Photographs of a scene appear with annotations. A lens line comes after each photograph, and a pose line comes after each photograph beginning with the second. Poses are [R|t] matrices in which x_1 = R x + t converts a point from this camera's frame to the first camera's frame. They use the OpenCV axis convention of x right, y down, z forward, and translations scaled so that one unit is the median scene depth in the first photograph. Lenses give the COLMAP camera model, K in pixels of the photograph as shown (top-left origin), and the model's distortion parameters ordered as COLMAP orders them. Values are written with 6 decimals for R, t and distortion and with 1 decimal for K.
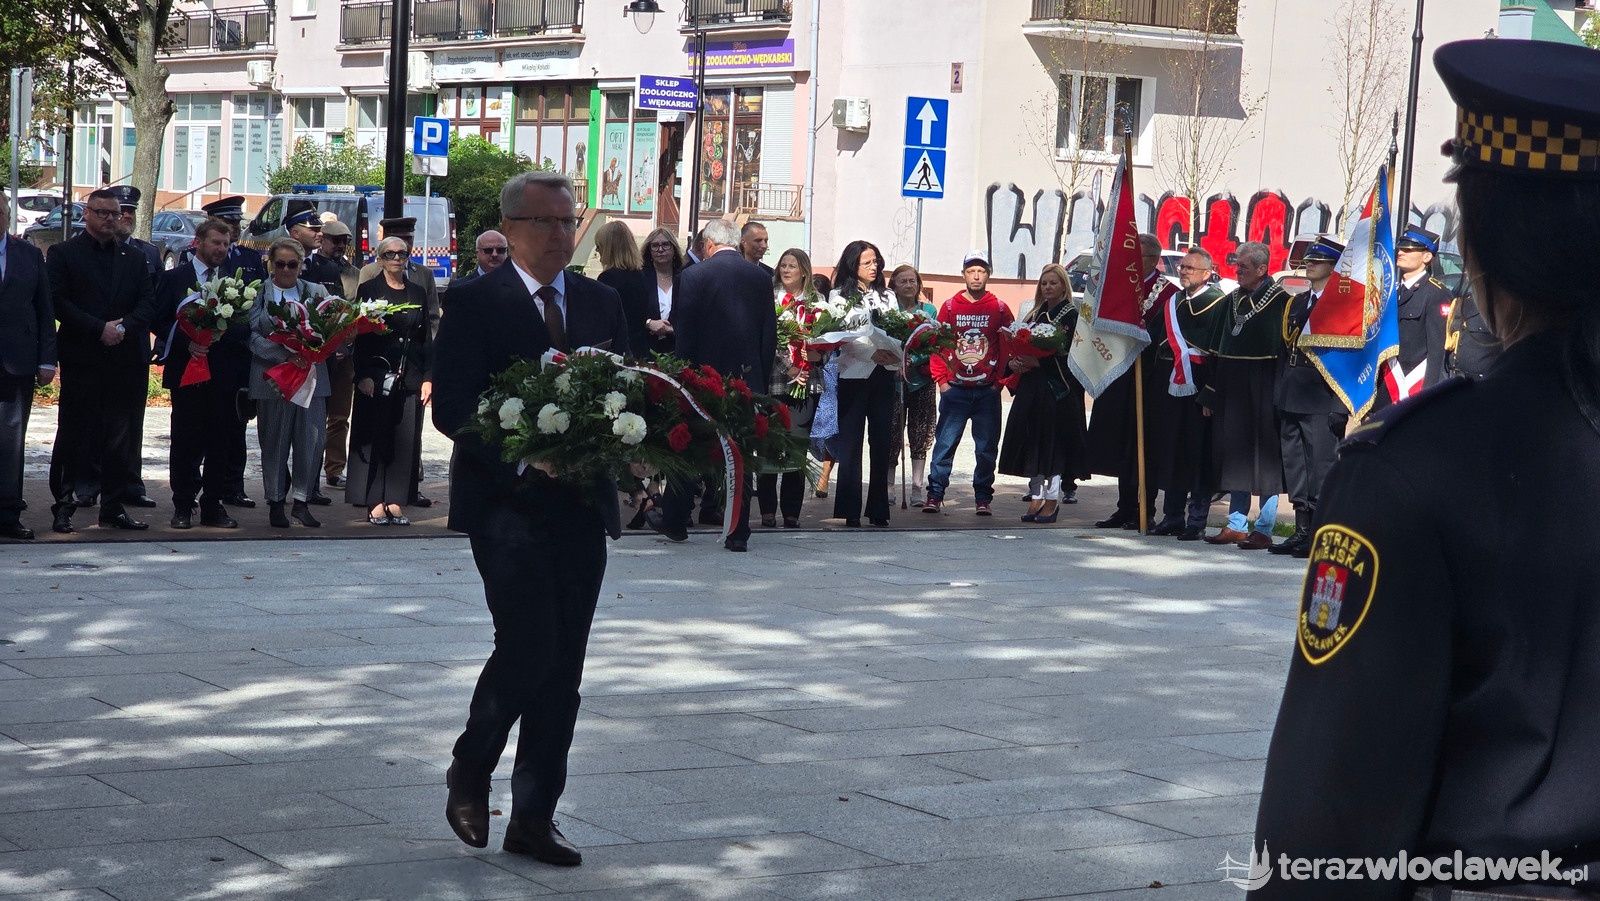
lens RADIAL K [[3122.0, 0, 828.0], [0, 3122.0, 460.3], [0, 0, 1]] dist [0.118933, 0.000000]
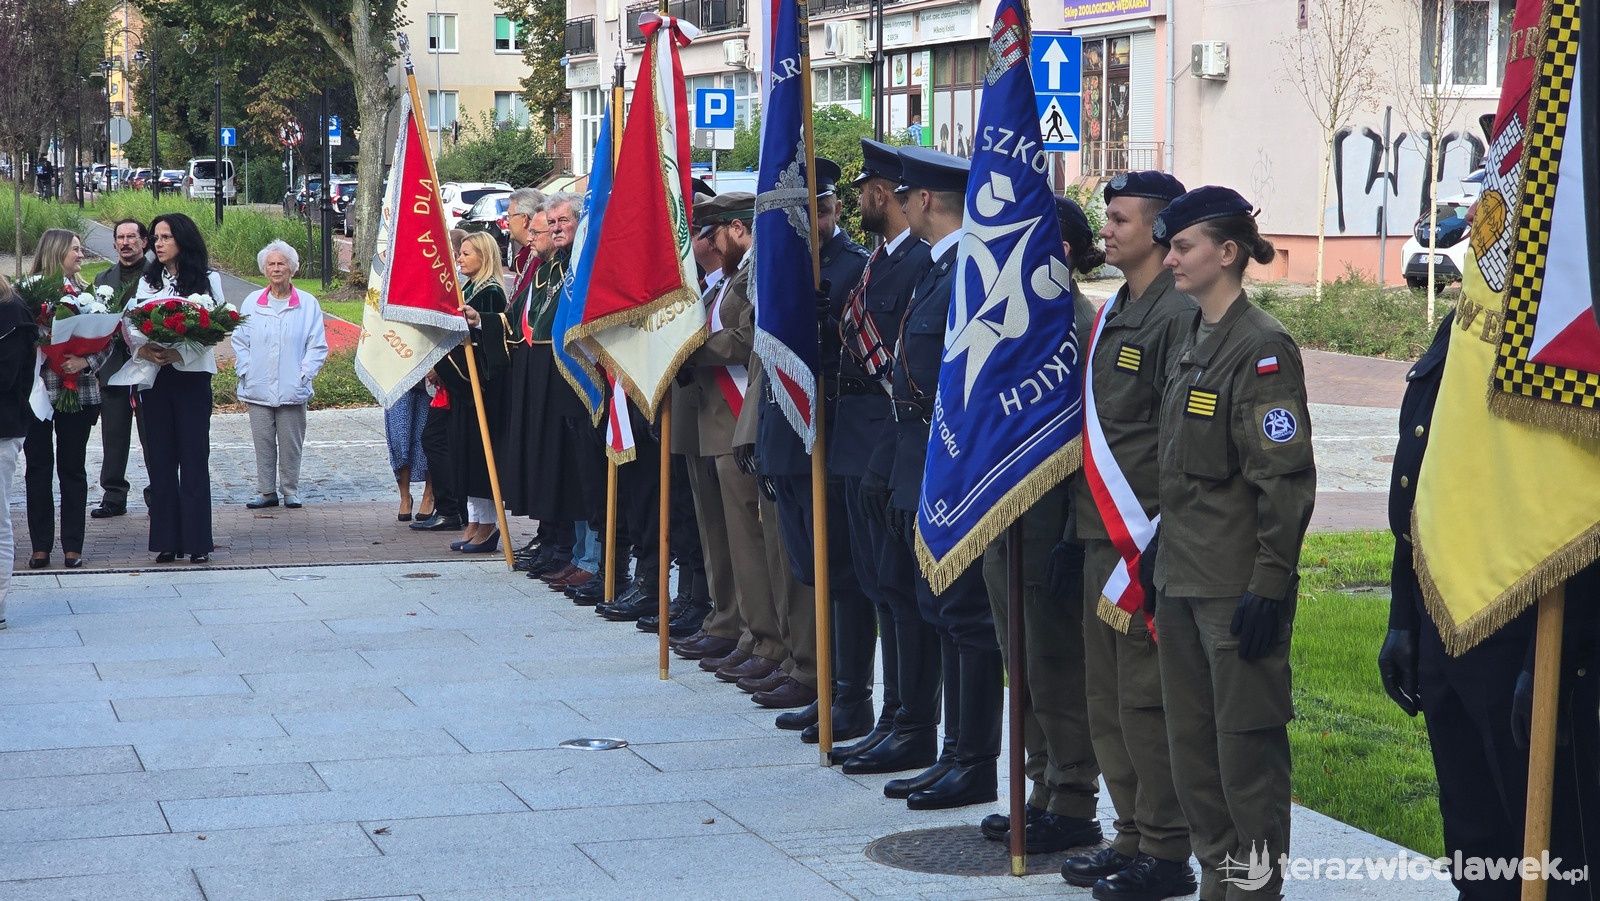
lens RADIAL K [[3122.0, 0, 802.0], [0, 3122.0, 448.2], [0, 0, 1]] dist [0.118933, 0.000000]
pose [[0.960273, -0.018498, -0.278448, 0.147188], [0.019850, 0.999801, 0.002036, -0.002711], [0.278355, -0.007483, 0.960449, 0.098444]]
